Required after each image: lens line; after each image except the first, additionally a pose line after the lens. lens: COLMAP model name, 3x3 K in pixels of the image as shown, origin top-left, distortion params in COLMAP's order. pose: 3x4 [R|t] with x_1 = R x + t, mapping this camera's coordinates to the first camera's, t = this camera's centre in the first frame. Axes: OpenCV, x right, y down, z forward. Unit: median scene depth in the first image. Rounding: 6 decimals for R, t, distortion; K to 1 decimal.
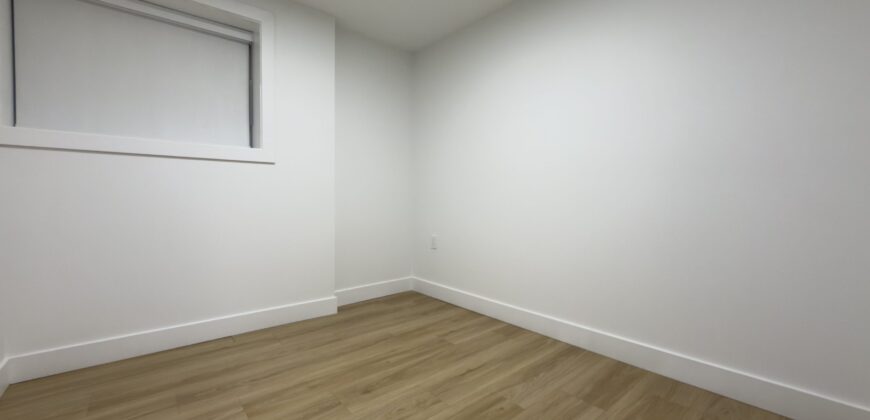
lens RADIAL K [[349.9, 0, 435.0], [0, 349.9, 210.0], [0, 0, 1]] dist [-0.000156, -0.000035]
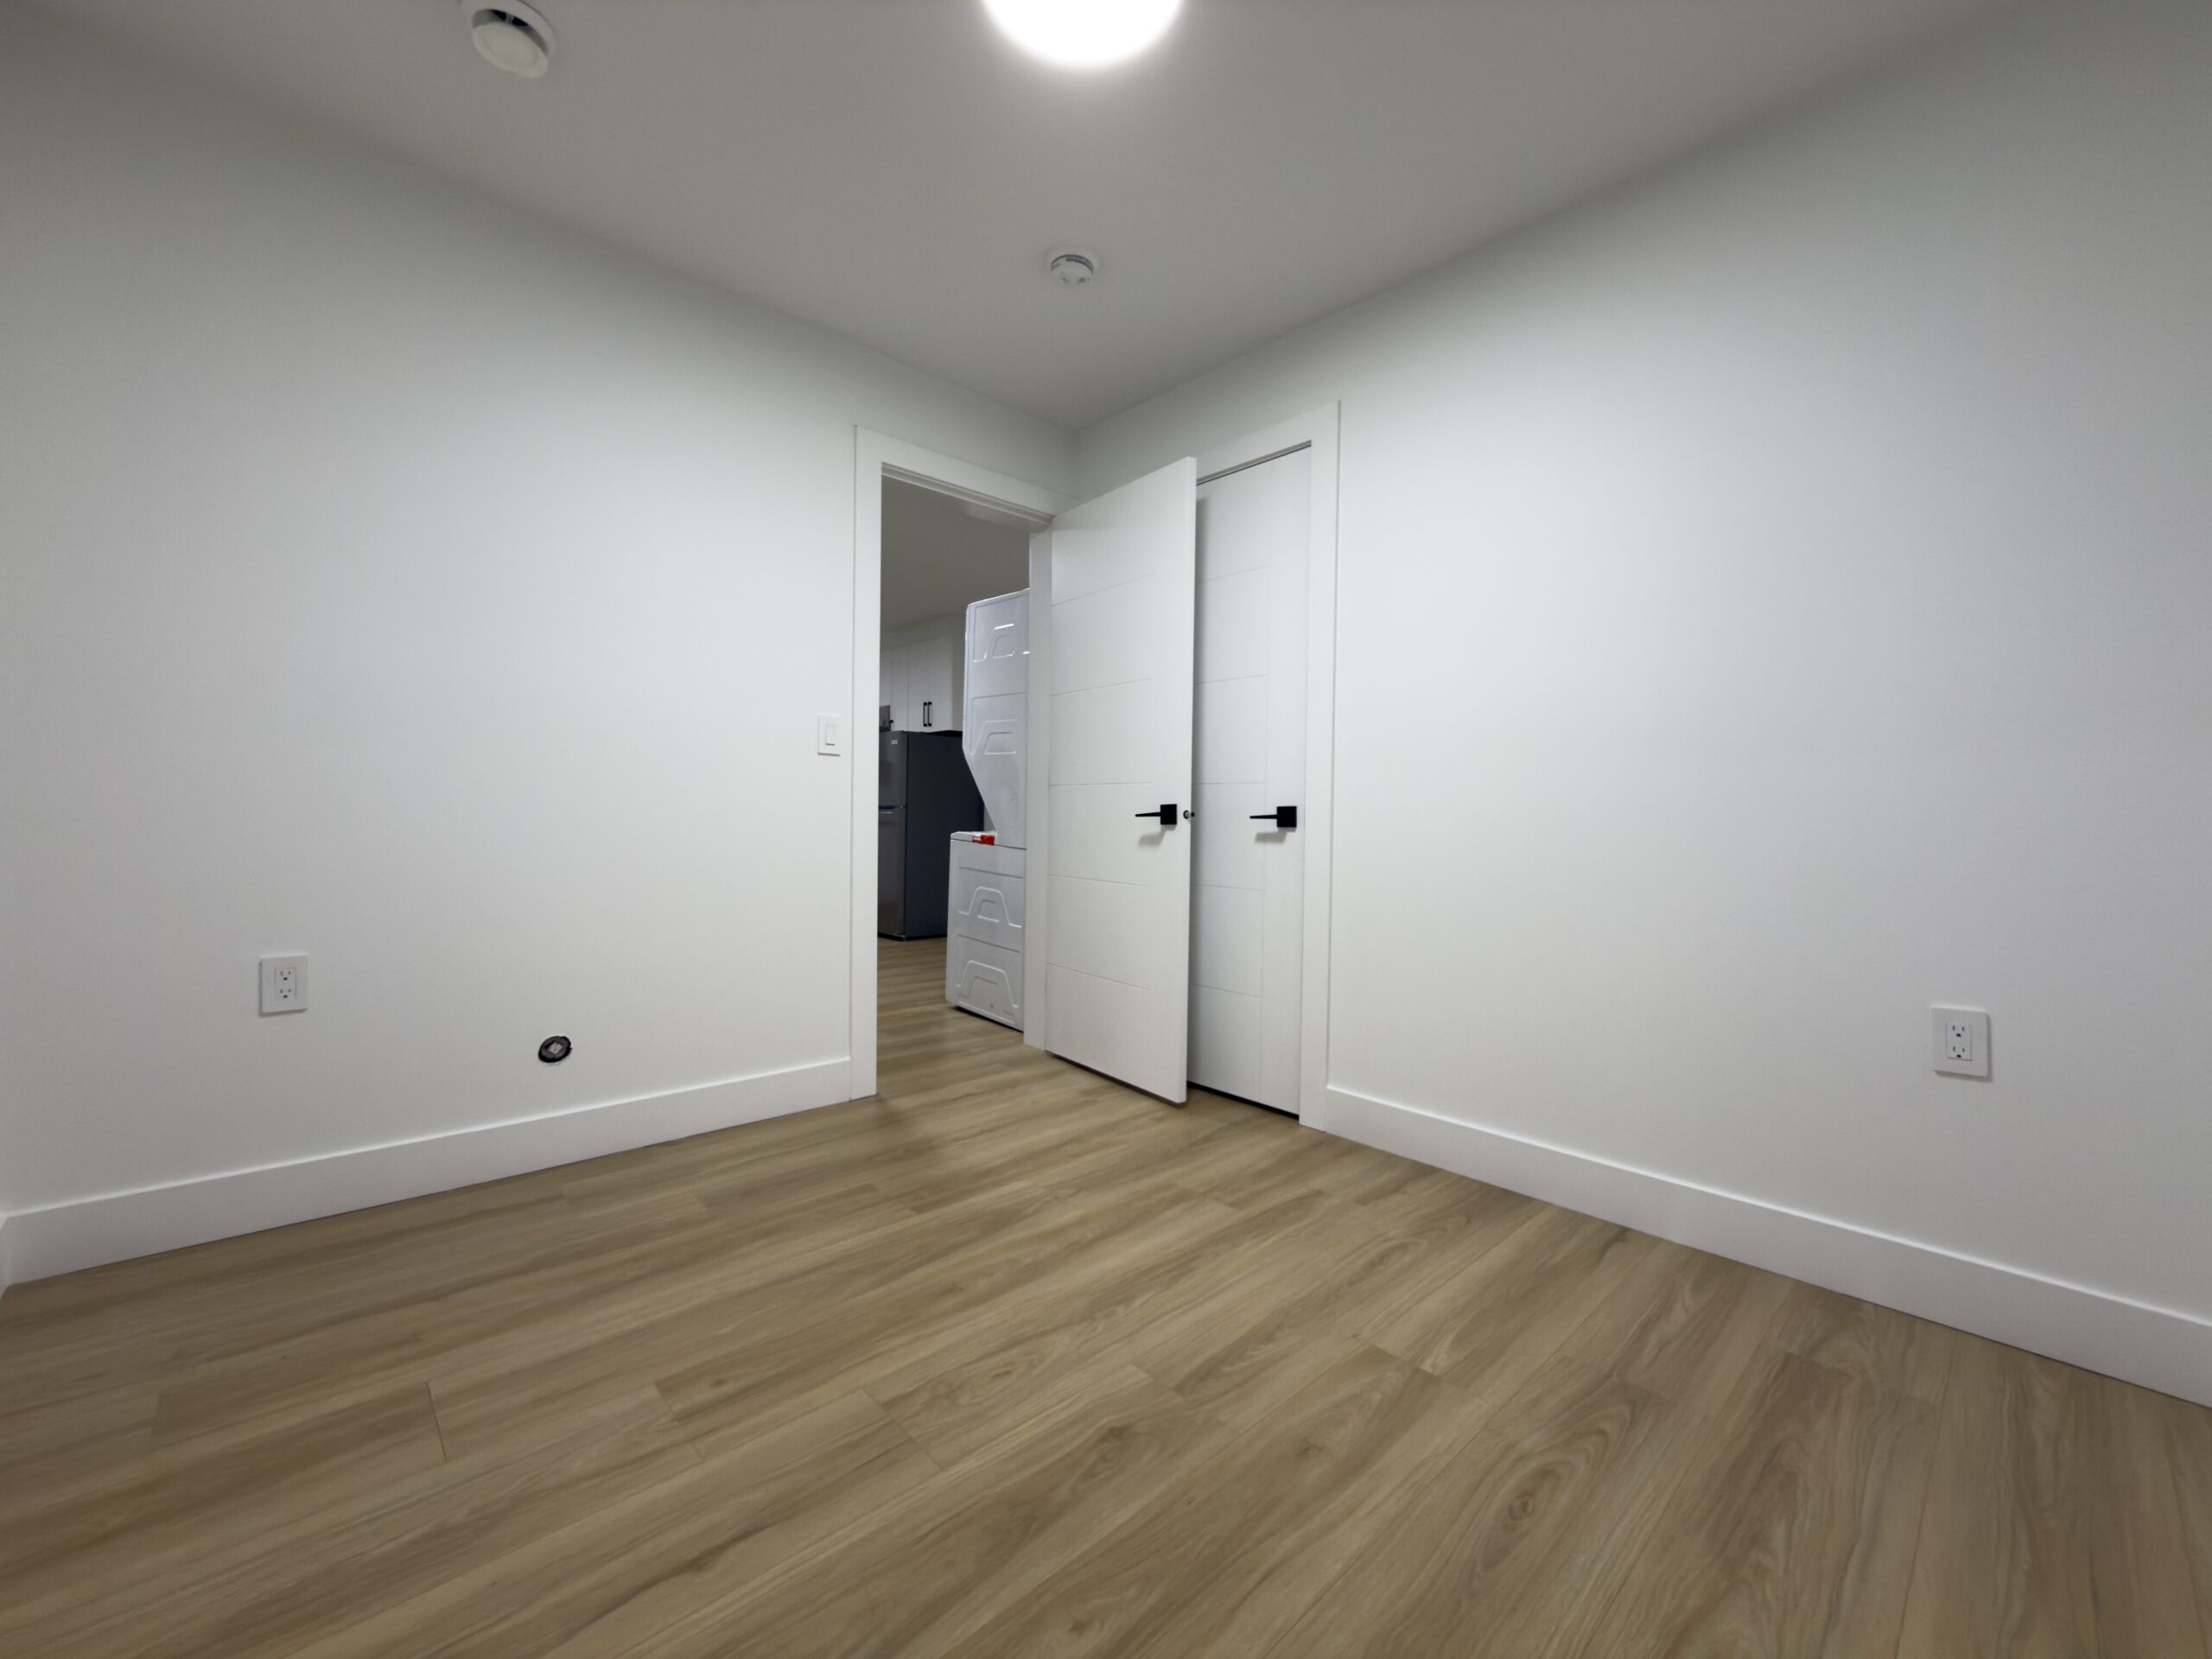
lens RADIAL K [[882.6, 0, 1106.0], [0, 882.6, 829.5], [0, 0, 1]] dist [0.000842, -0.000245]
pose [[-0.998760, -0.023193, -0.044061, -0.142642], [-0.025699, 0.998033, 0.057180, -0.052938], [0.042648, 0.058242, -0.997391, 1.772518]]
